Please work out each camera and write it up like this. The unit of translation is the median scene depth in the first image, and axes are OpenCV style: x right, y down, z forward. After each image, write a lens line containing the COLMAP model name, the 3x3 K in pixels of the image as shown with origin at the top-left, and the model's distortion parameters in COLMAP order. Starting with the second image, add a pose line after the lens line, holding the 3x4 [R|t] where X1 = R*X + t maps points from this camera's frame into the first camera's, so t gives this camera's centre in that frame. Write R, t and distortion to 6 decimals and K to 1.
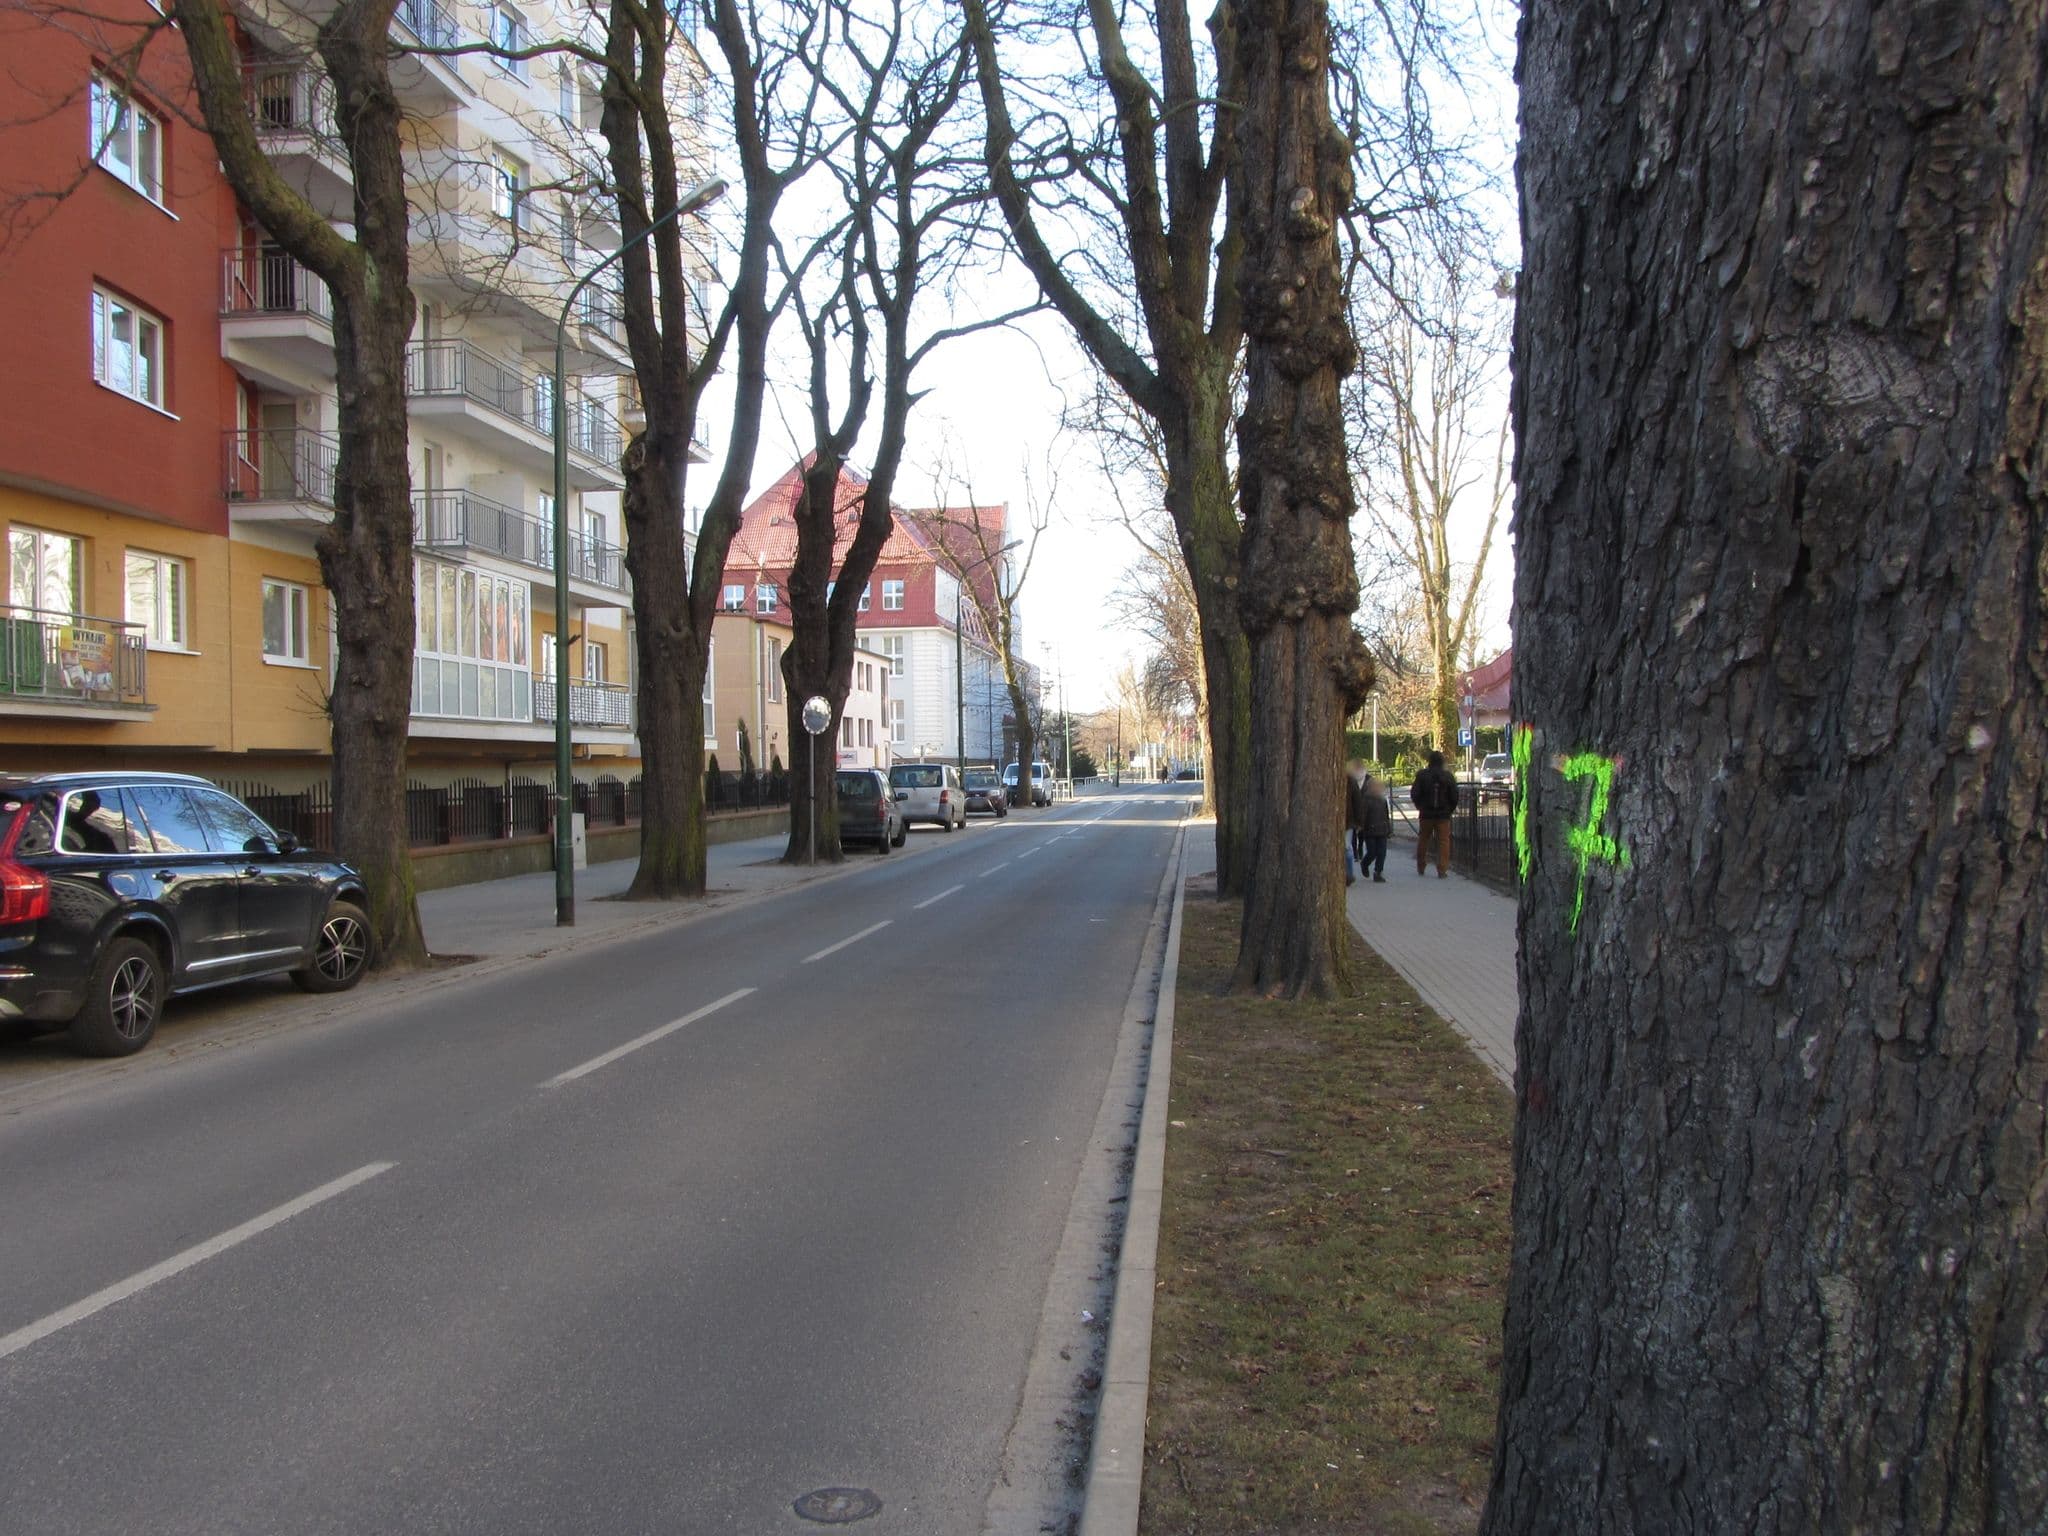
lens RADIAL K [[1668.1, 0, 1024.0], [0, 1668.1, 768.0], [0, 0, 1]] dist [-0.010033, -0.000625]
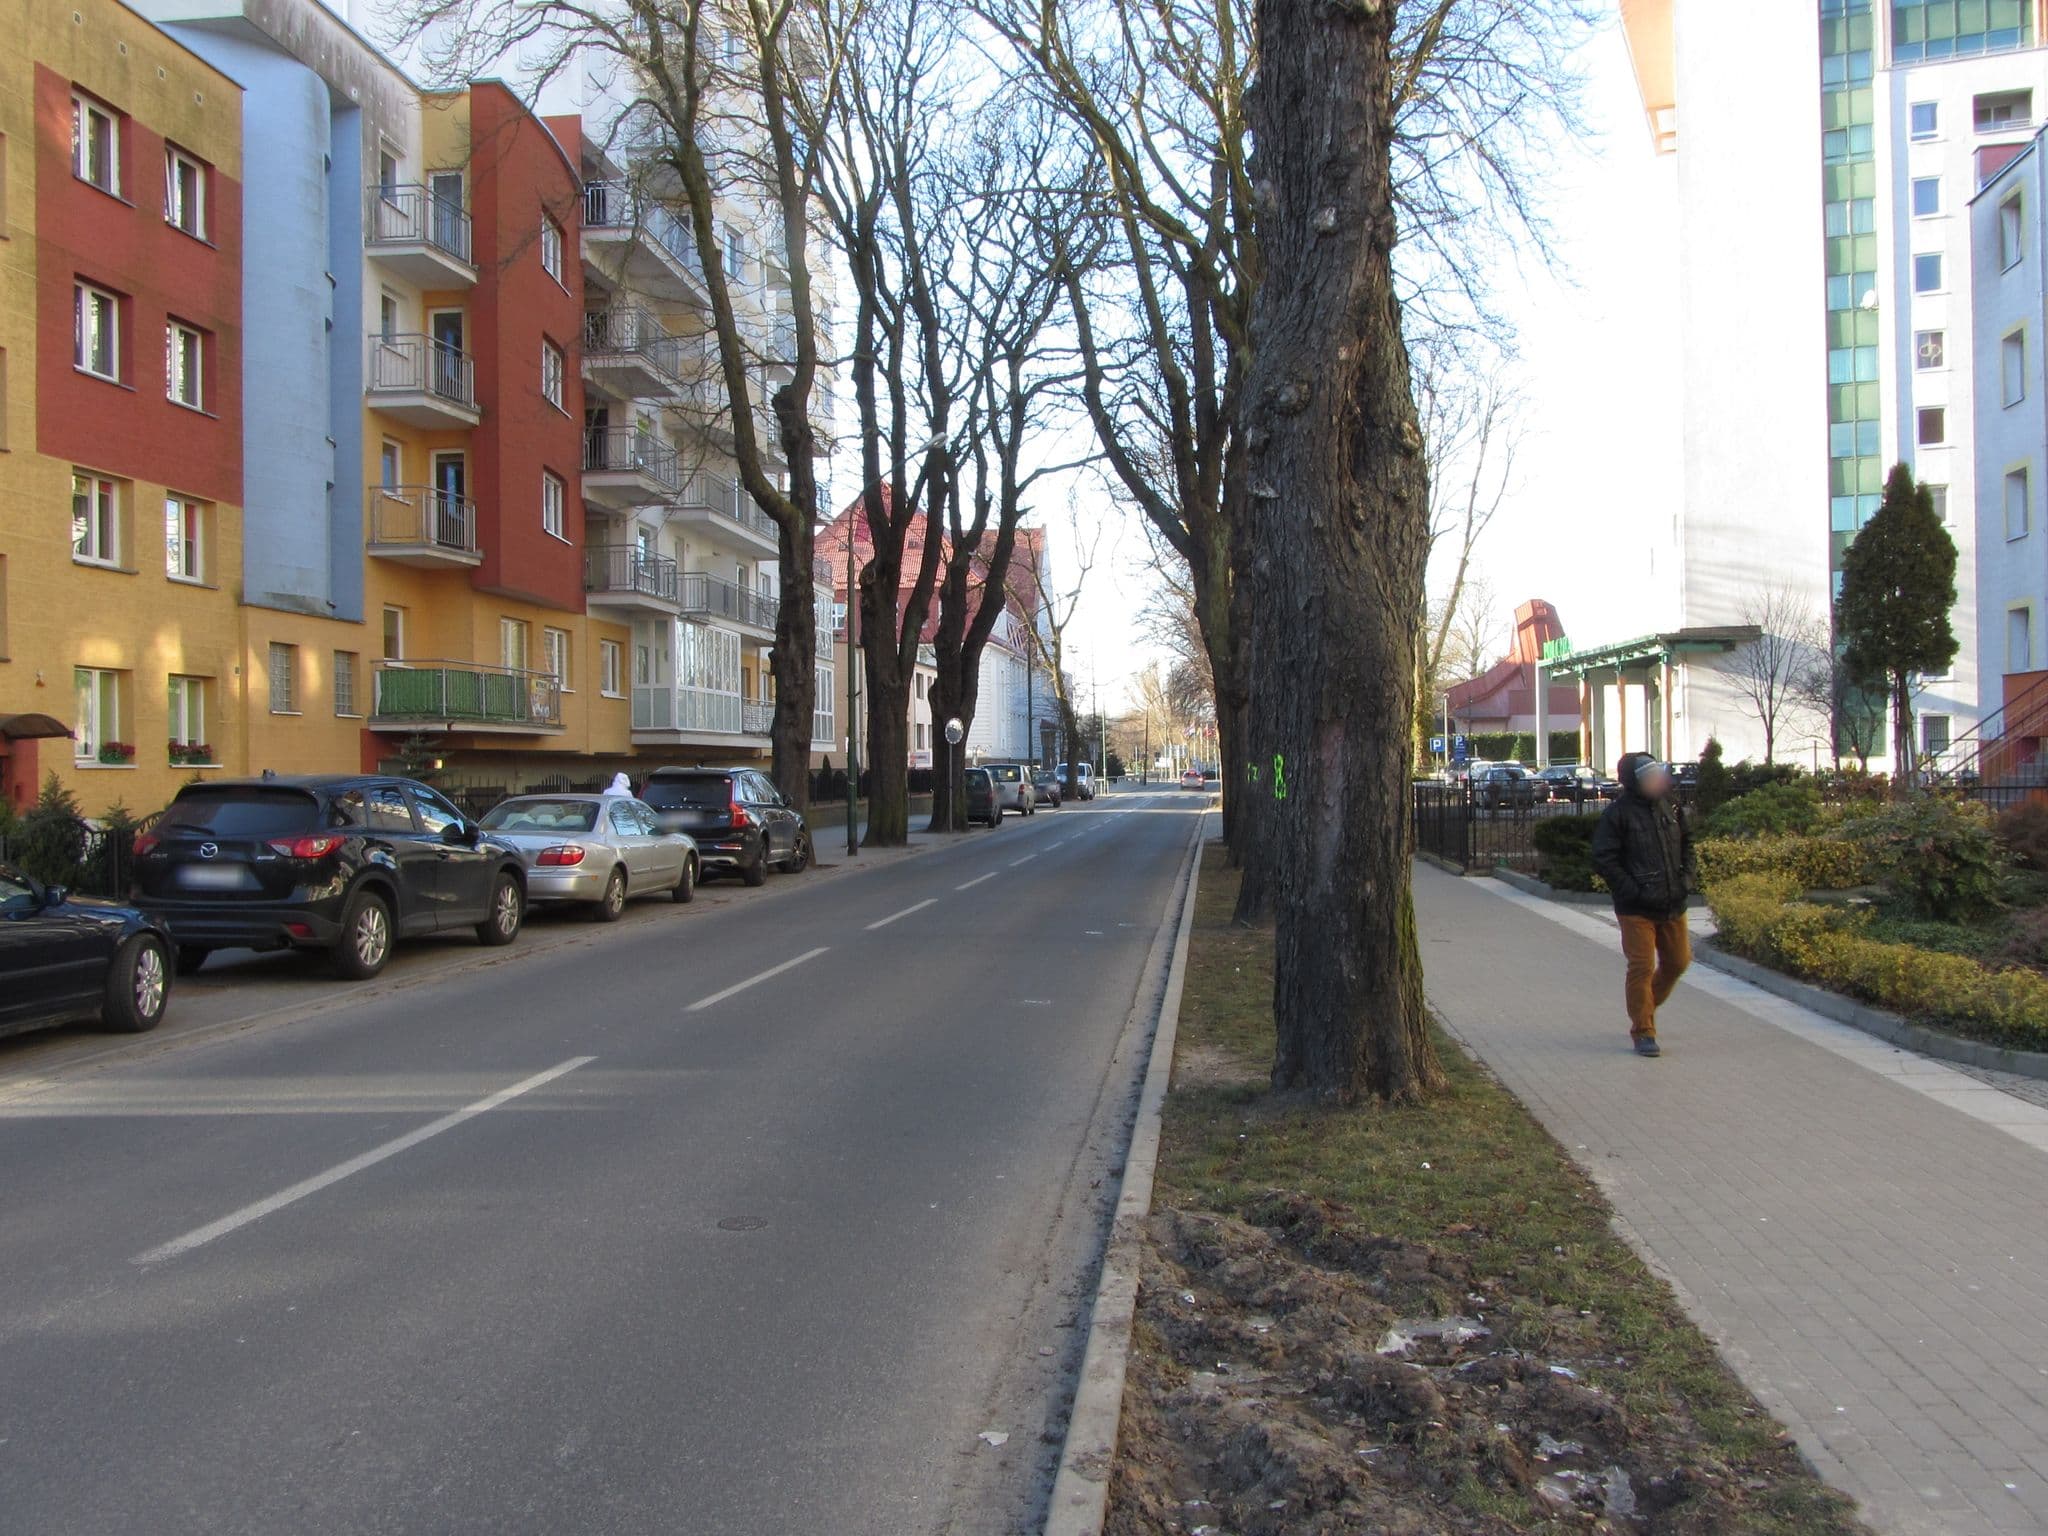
lens RADIAL K [[1668.1, 0, 1024.0], [0, 1668.1, 768.0], [0, 0, 1]] dist [-0.010033, -0.000625]
pose [[0.999902, 0.005601, -0.012802, -0.032108], [-0.005599, 0.999984, 0.000225, 0.000188], [0.012803, -0.000153, 0.999918, -0.343054]]
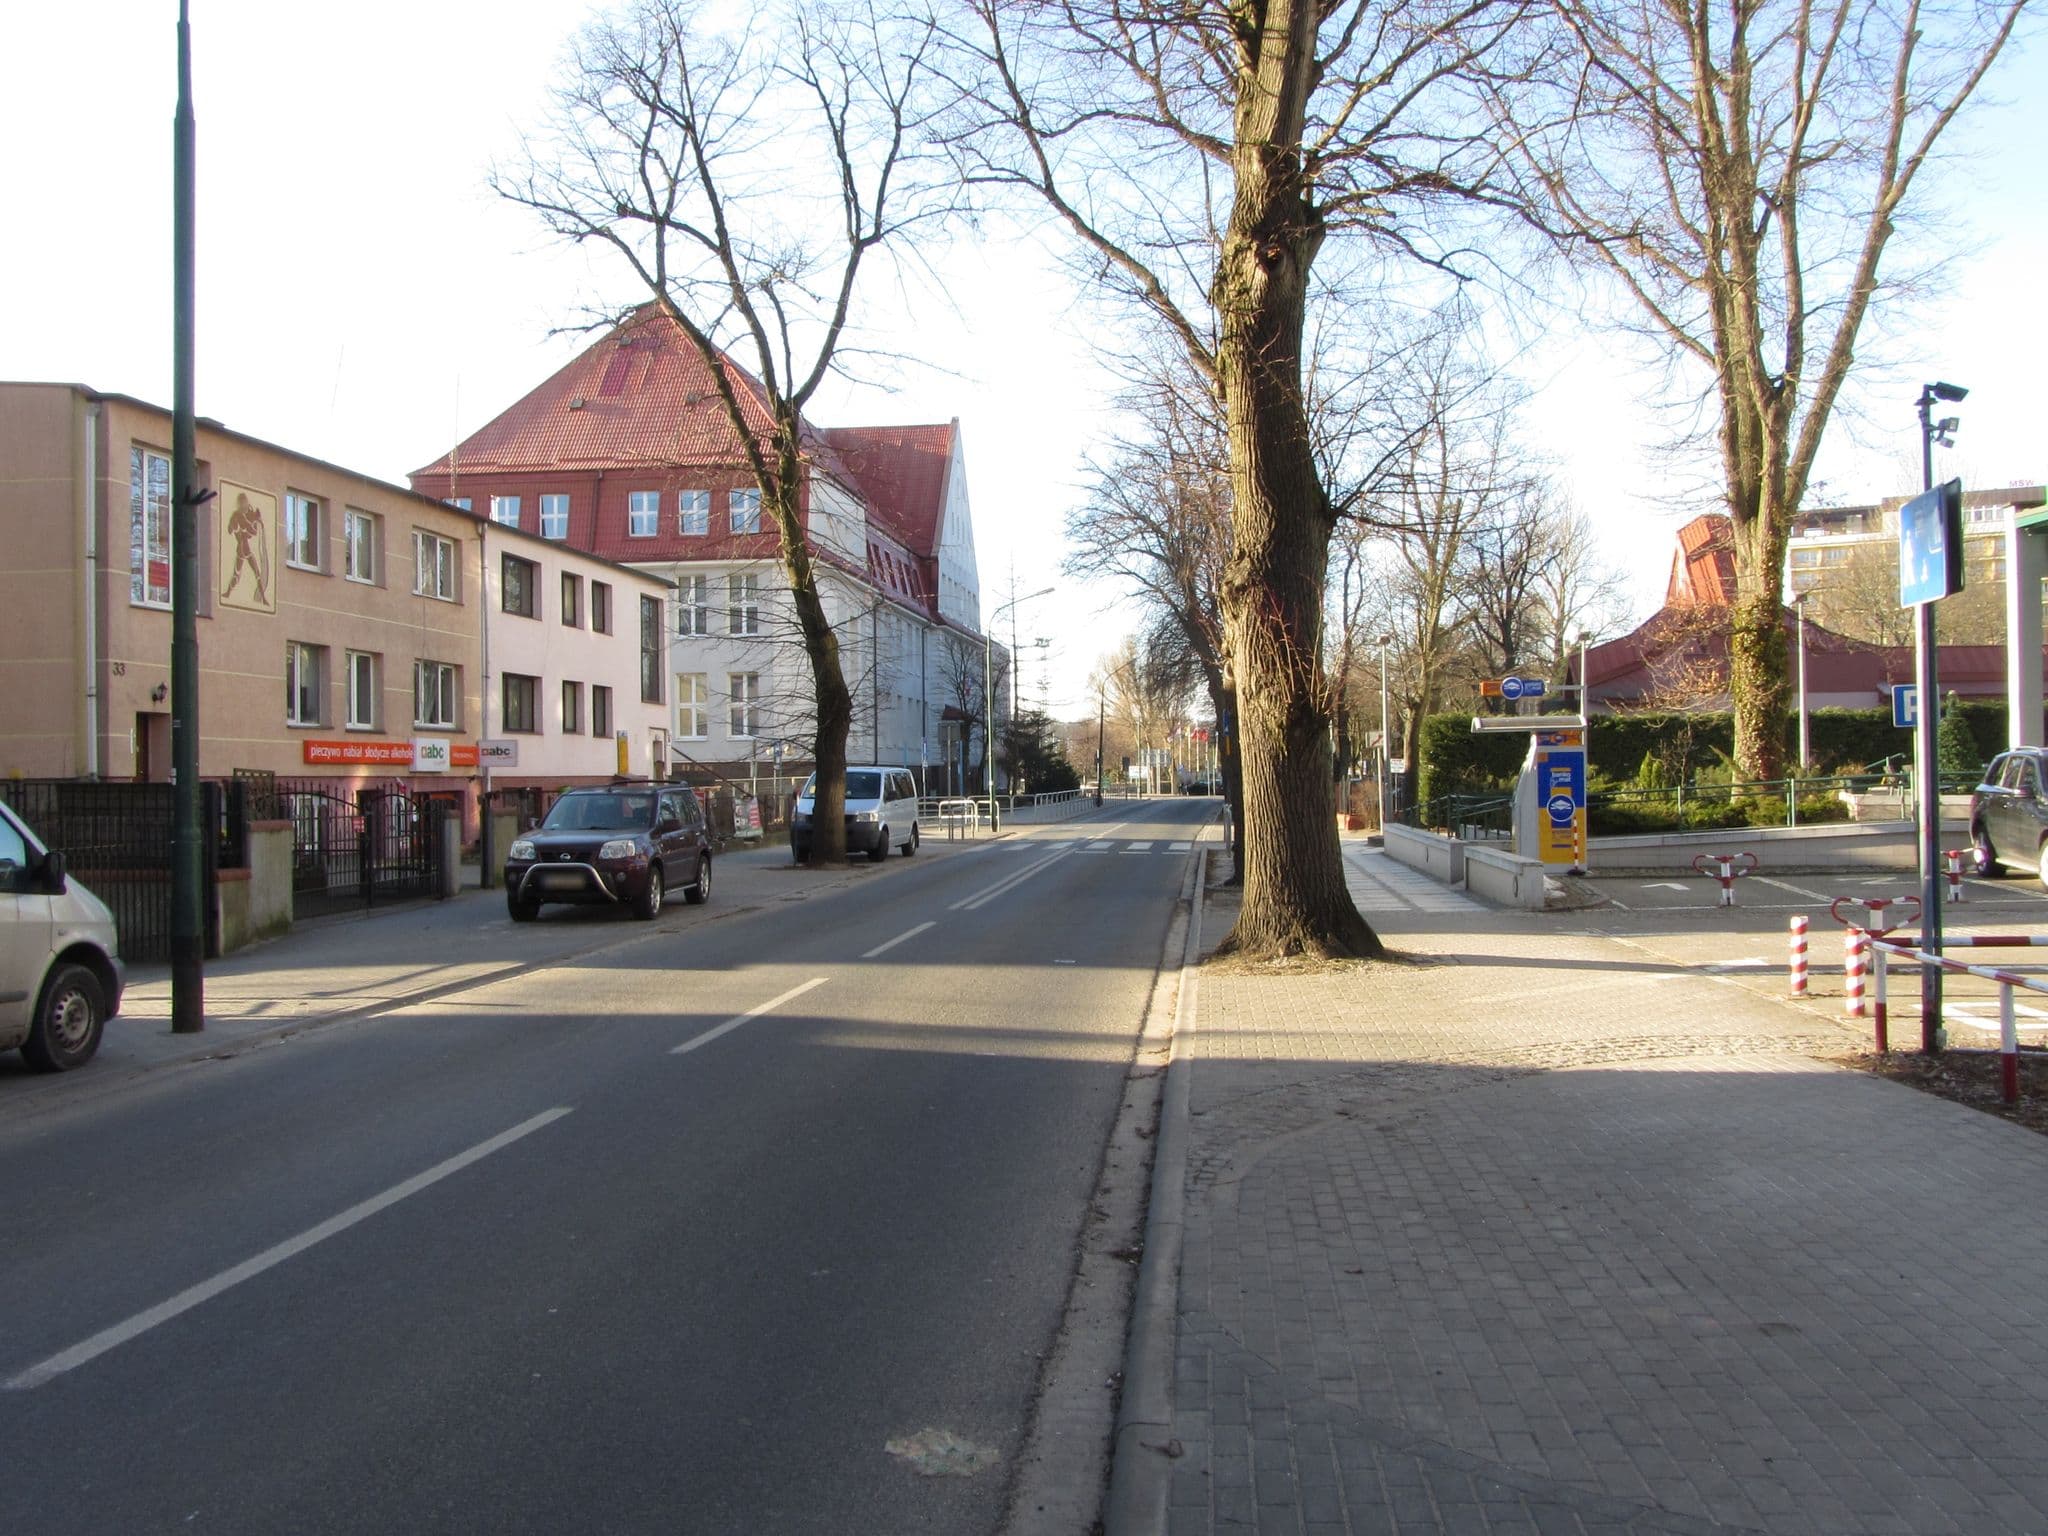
lens RADIAL K [[1668.1, 0, 1024.0], [0, 1668.1, 768.0], [0, 0, 1]] dist [-0.010033, -0.000625]
pose [[0.999959, 0.004363, -0.007974, 0.097595], [-0.004421, 0.999963, -0.007349, 0.000619], [0.007941, 0.007384, 0.999941, 0.971447]]
